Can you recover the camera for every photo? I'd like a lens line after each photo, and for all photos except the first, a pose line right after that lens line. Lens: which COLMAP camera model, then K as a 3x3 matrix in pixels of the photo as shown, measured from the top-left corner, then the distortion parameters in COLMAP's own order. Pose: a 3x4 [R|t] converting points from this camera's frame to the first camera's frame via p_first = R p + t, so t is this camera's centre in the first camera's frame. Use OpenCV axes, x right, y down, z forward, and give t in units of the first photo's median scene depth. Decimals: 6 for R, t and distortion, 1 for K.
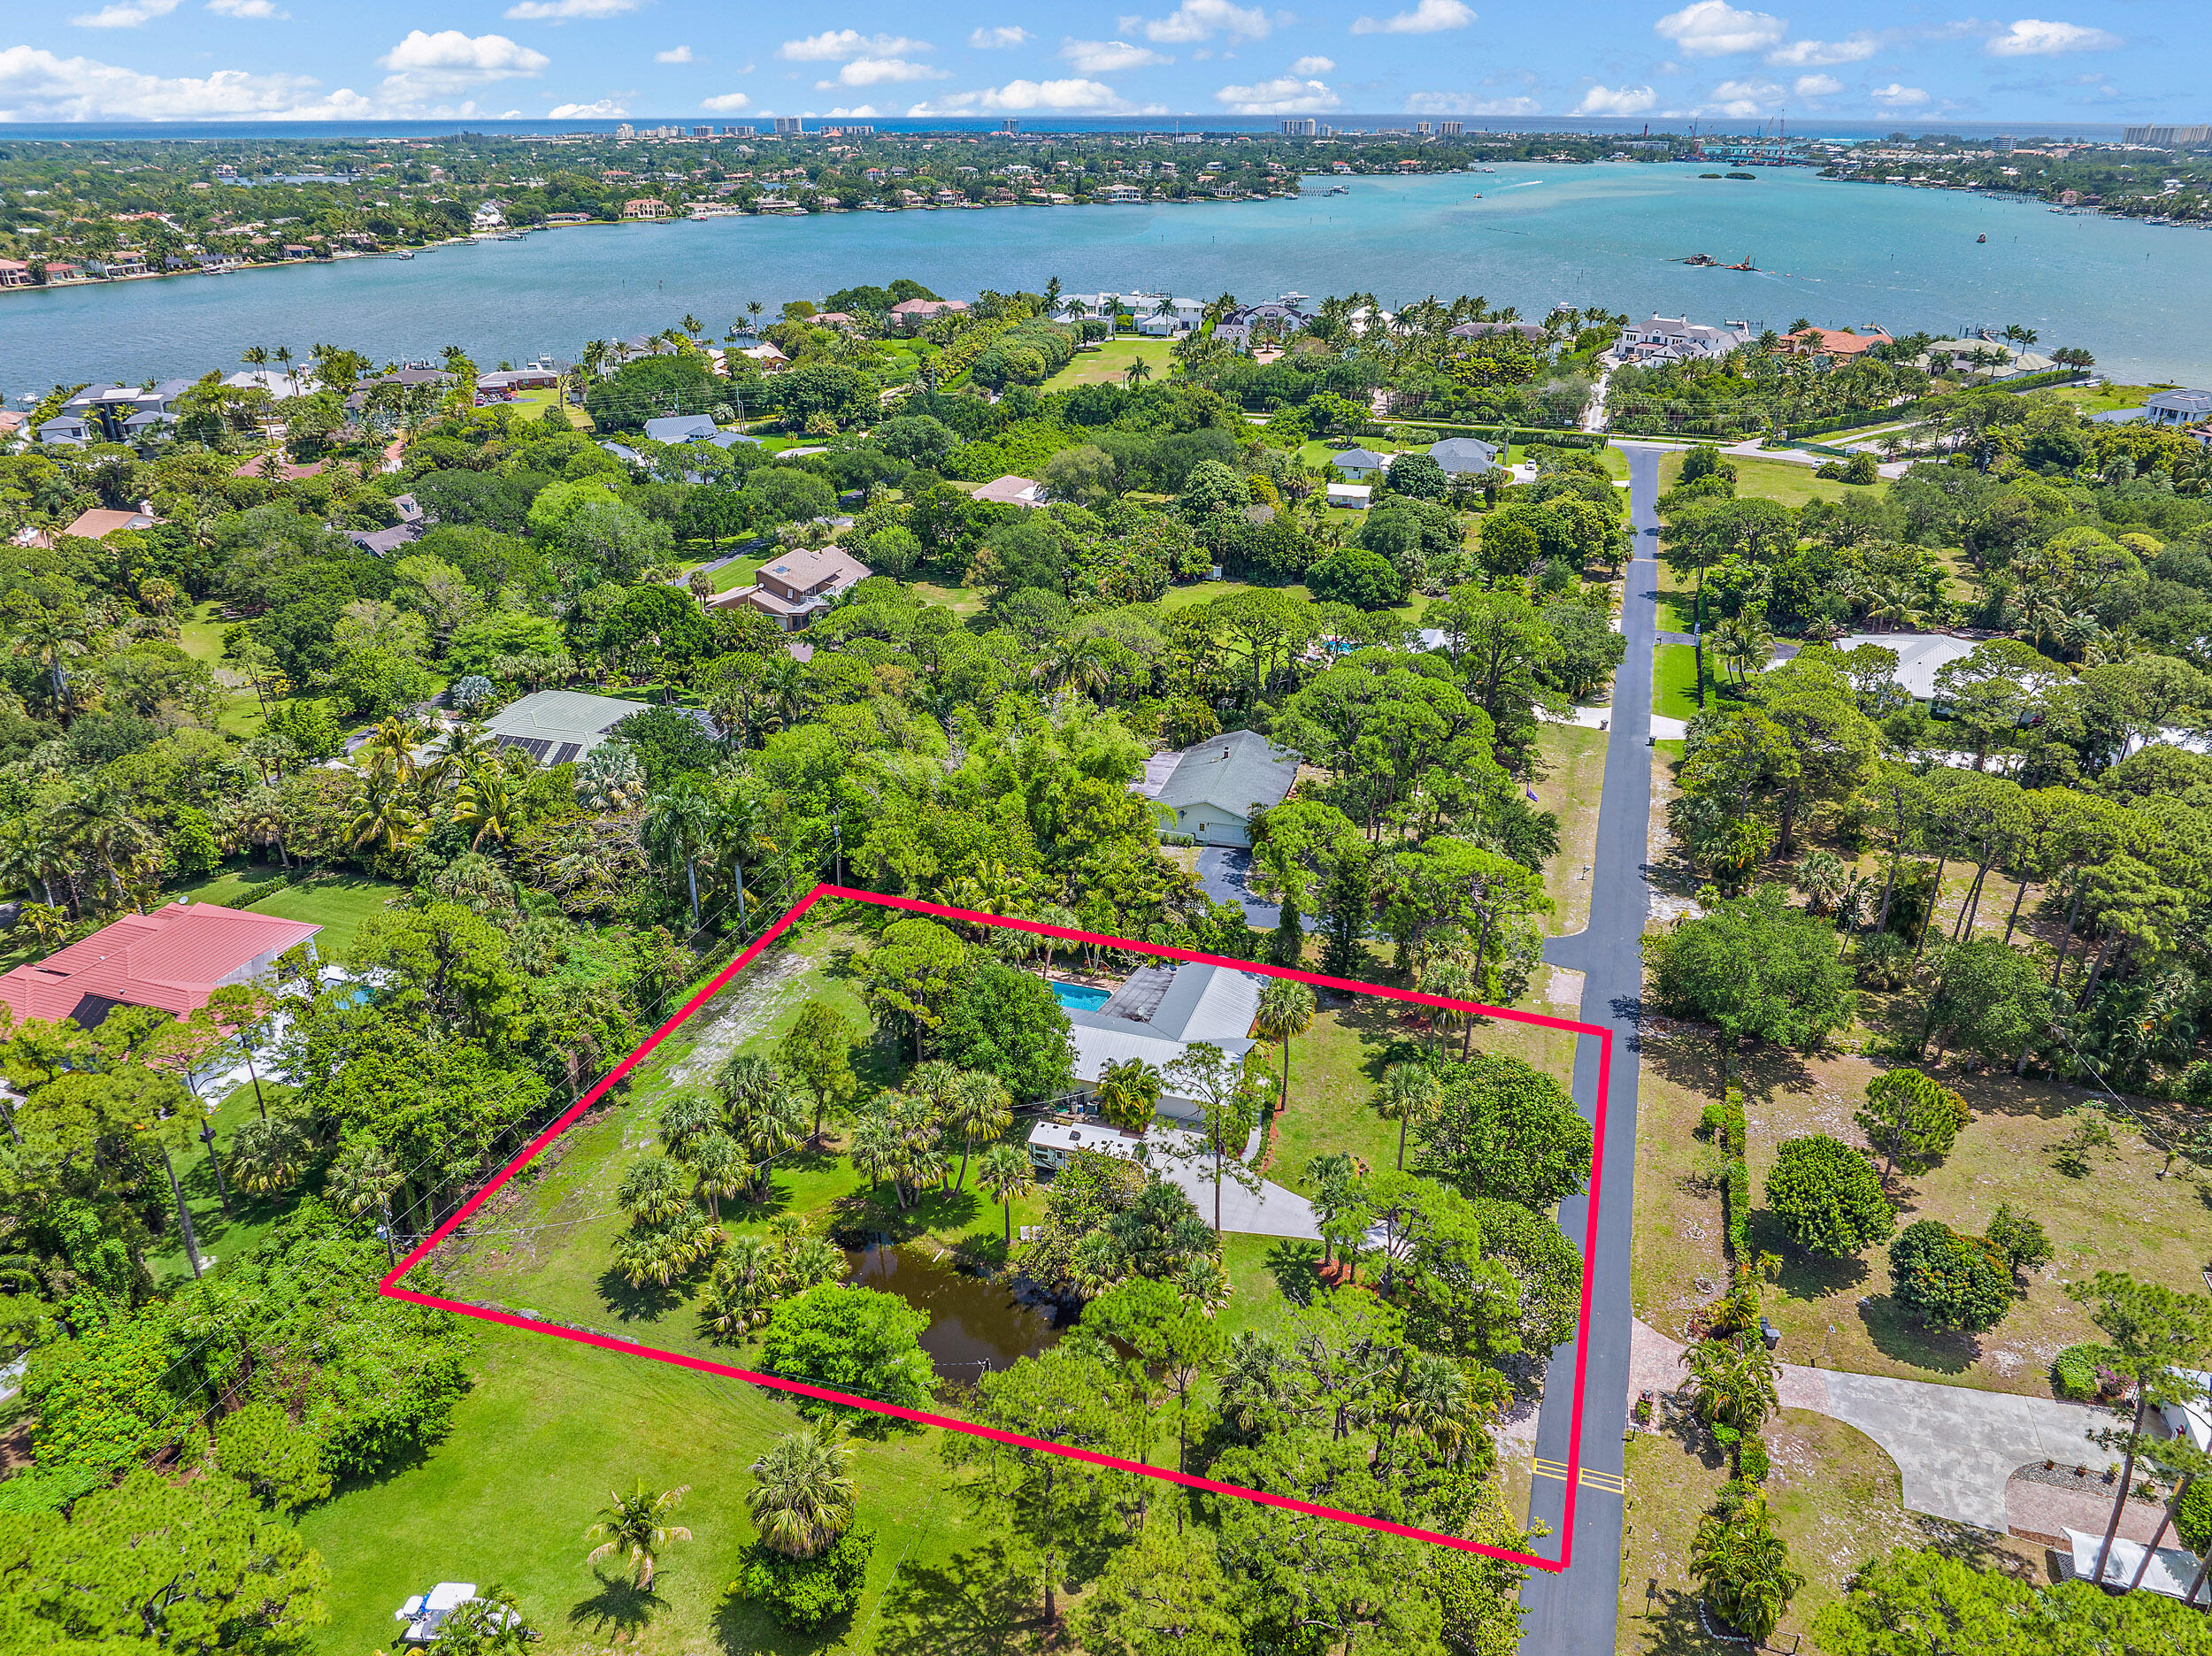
lens RADIAL K [[1559.8, 0, 1106.0], [0, 1559.8, 828.0], [0, 0, 1]] dist [-0.040075, -0.000877]
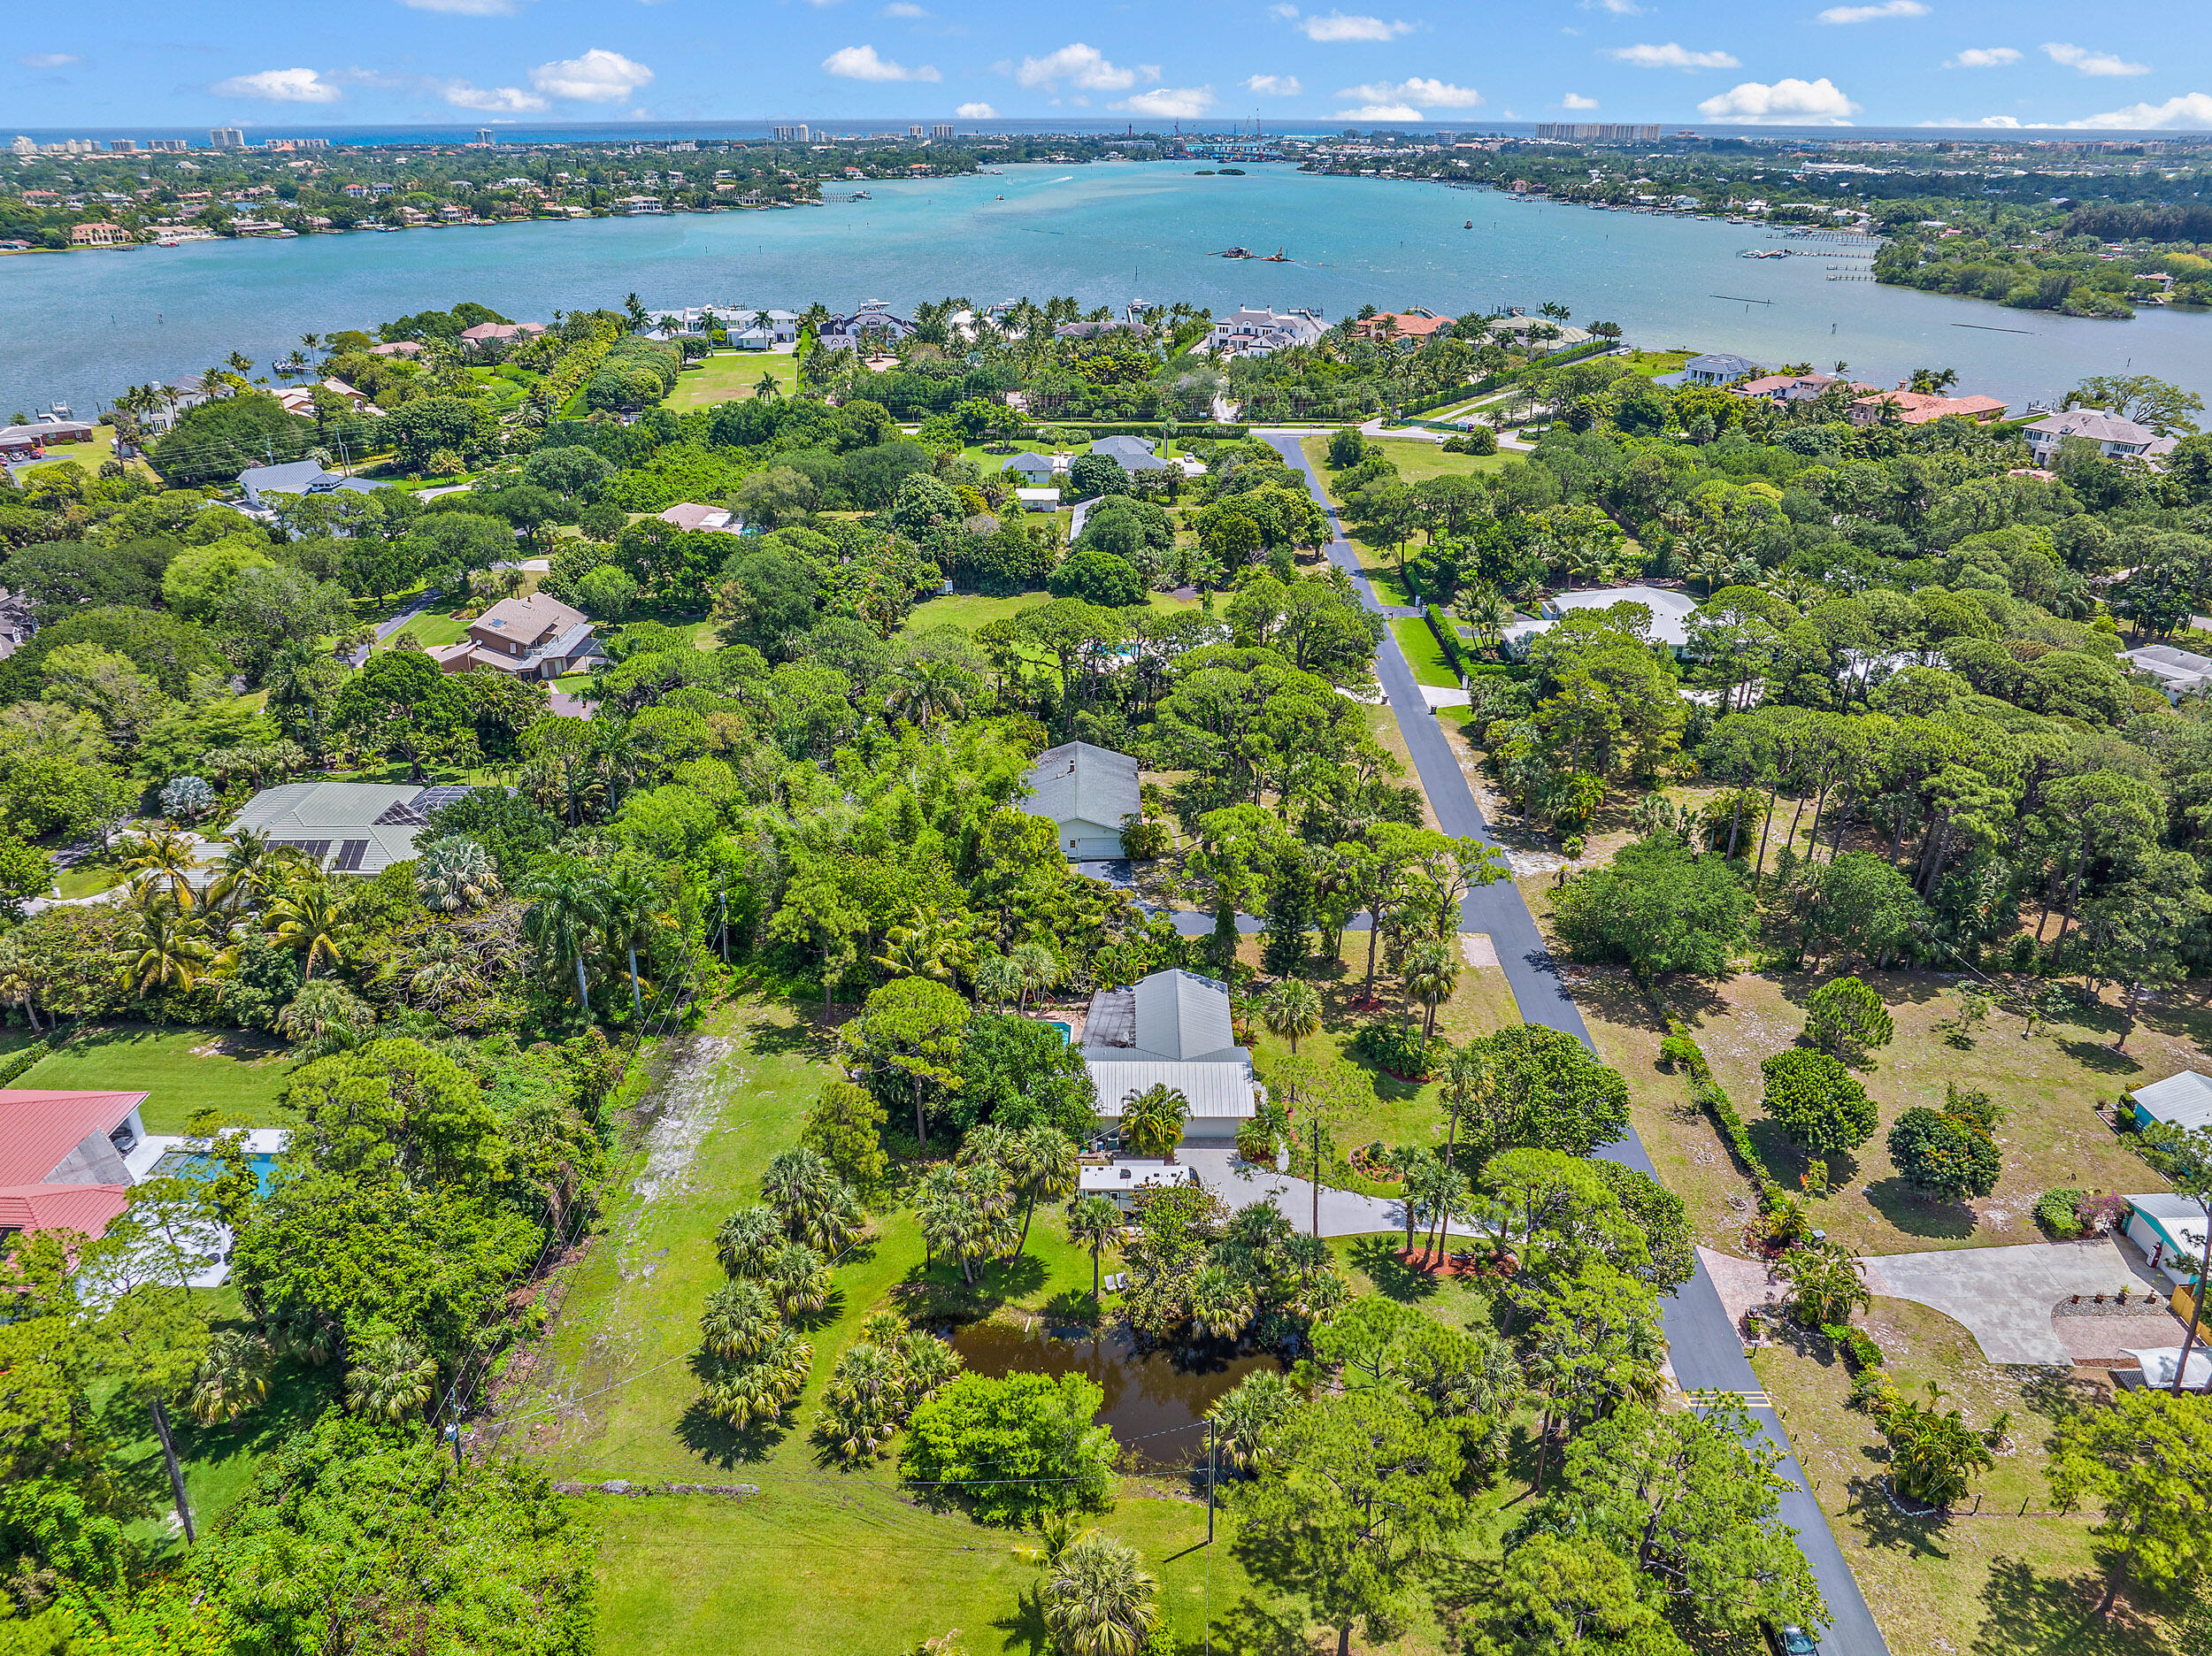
lens RADIAL K [[1564.7, 0, 1106.0], [0, 1564.7, 828.0], [0, 0, 1]] dist [-0.048208, 0.018076]
pose [[0.955271, -0.123767, 0.268586, -0.138660], [0.124726, 0.992099, 0.013557, -0.016176], [-0.268142, 0.020549, 0.963160, 0.032029]]
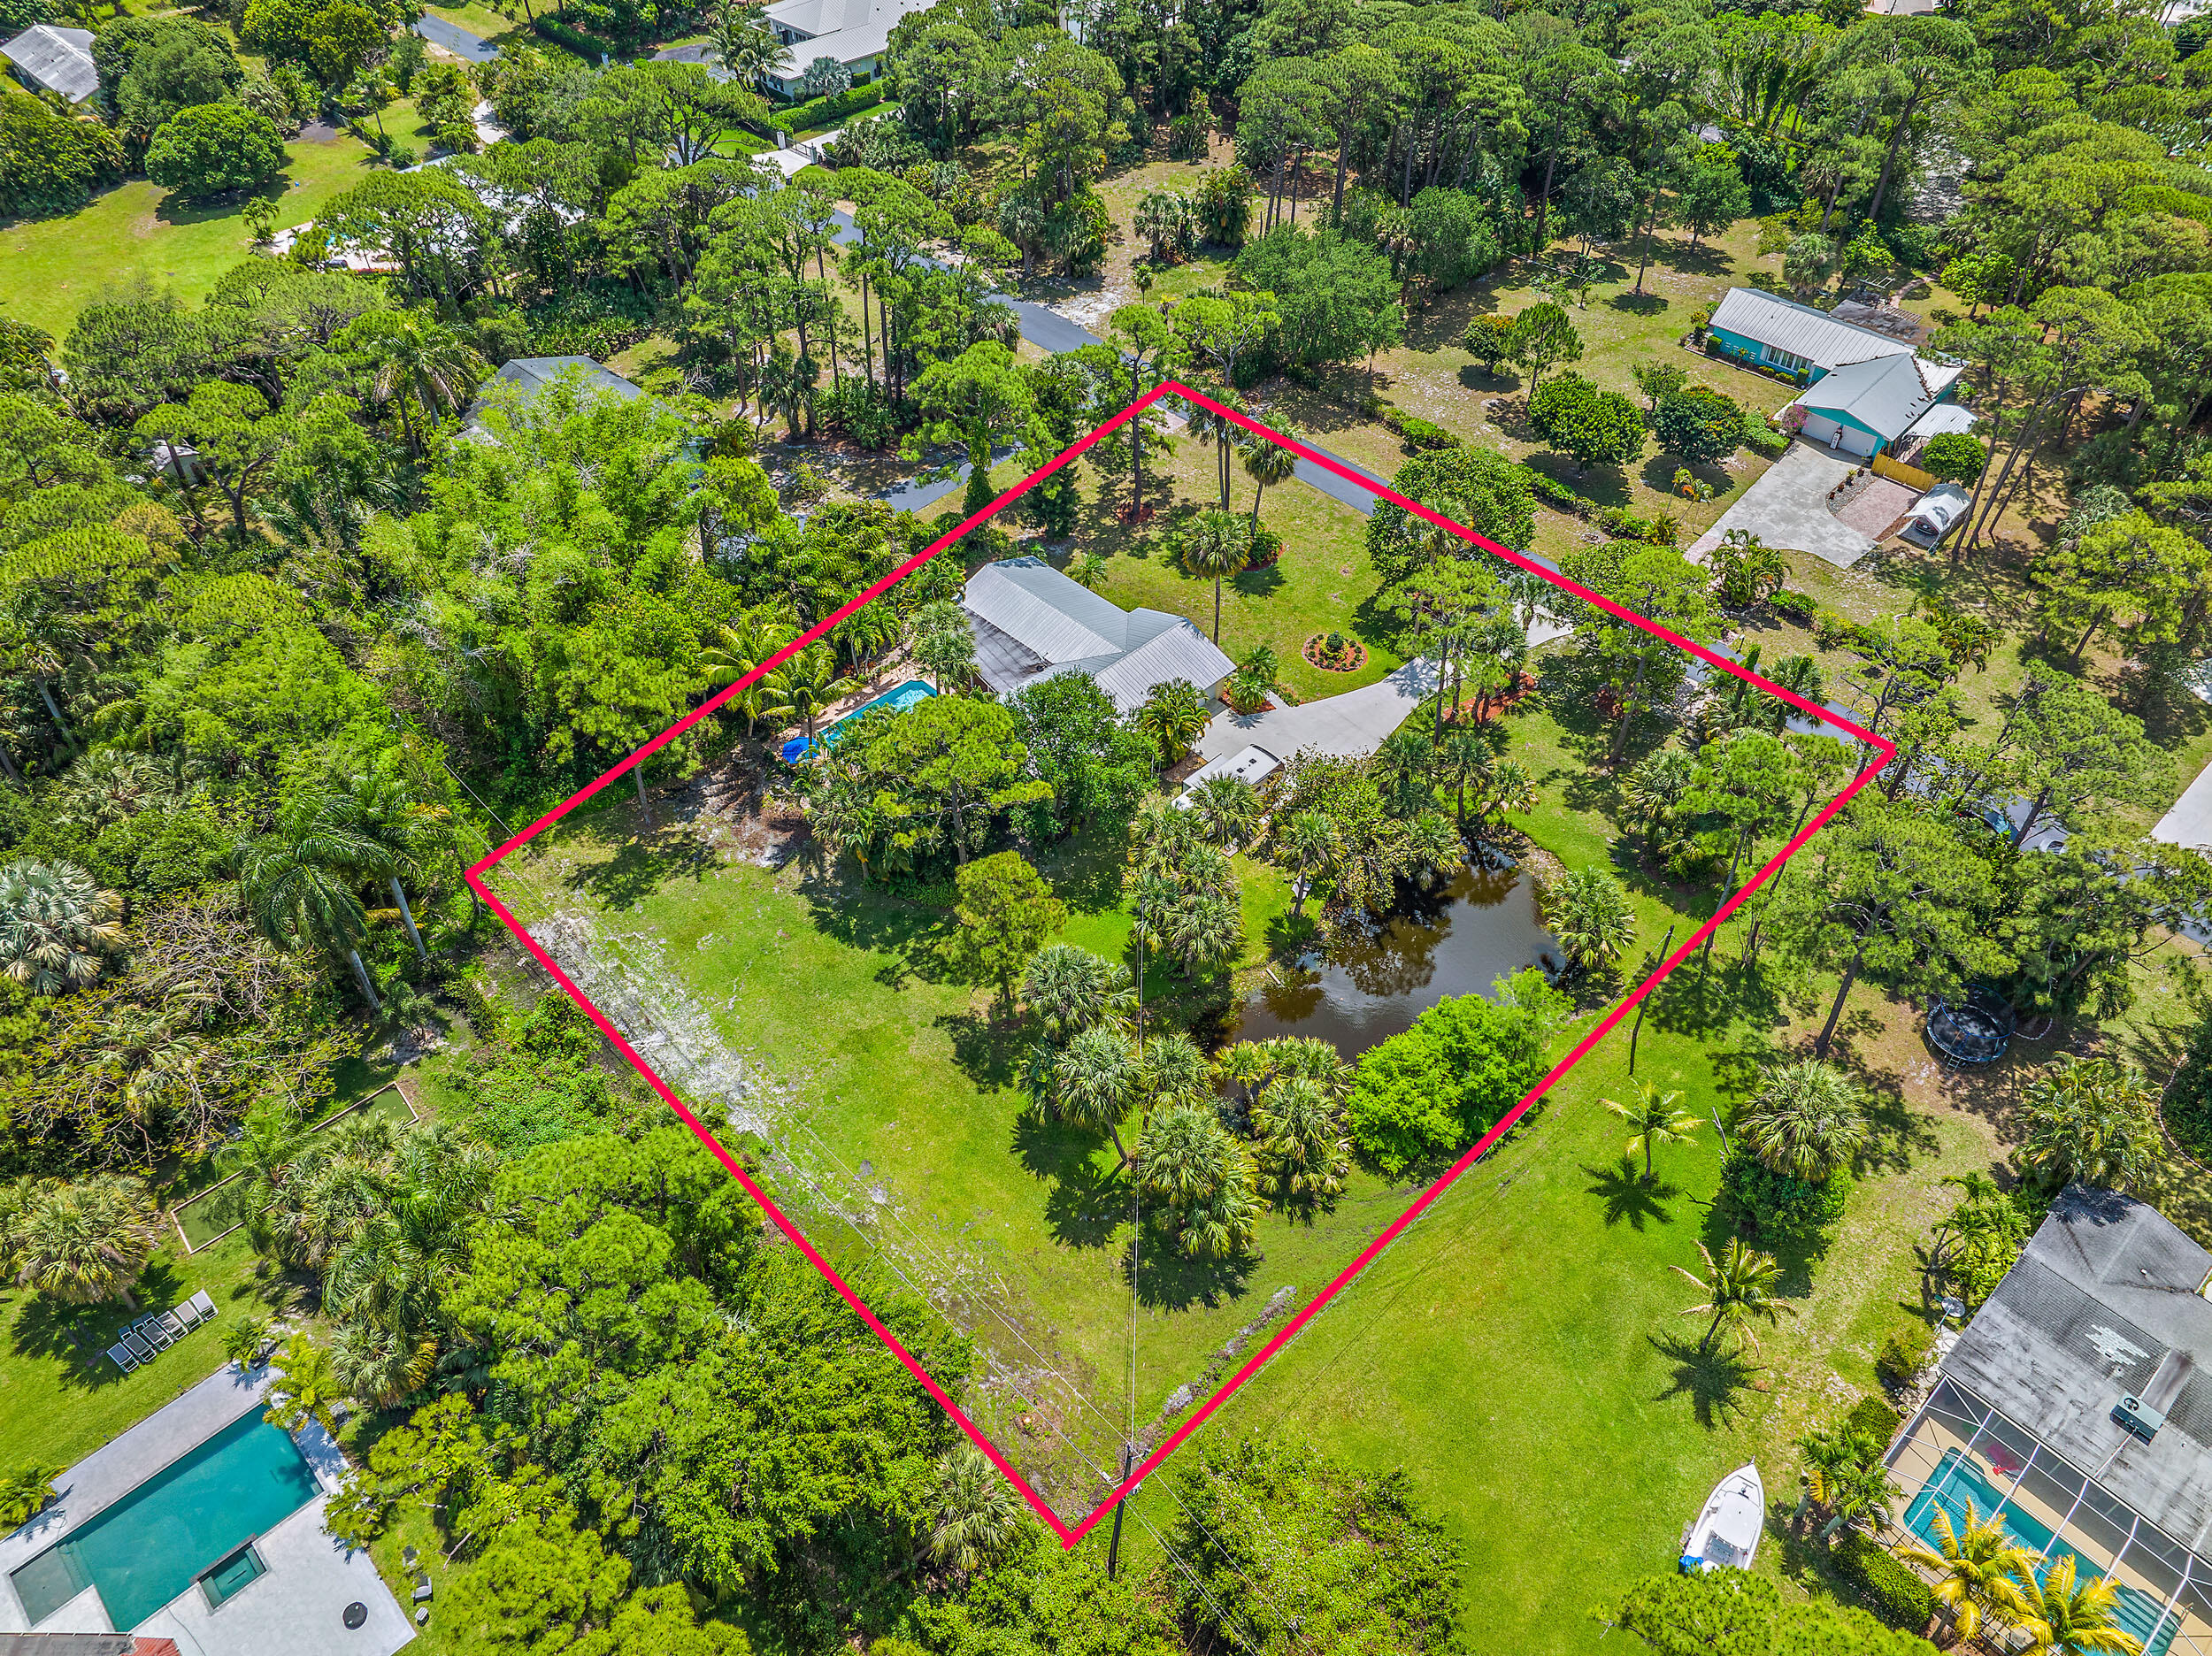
lens RADIAL K [[1564.7, 0, 1106.0], [0, 1564.7, 828.0], [0, 0, 1]] dist [-0.048208, 0.018076]
pose [[0.464384, -0.623725, 0.628740, -0.316516], [0.378152, 0.781609, 0.496073, -0.123348], [-0.800842, 0.007391, 0.598830, 0.276547]]
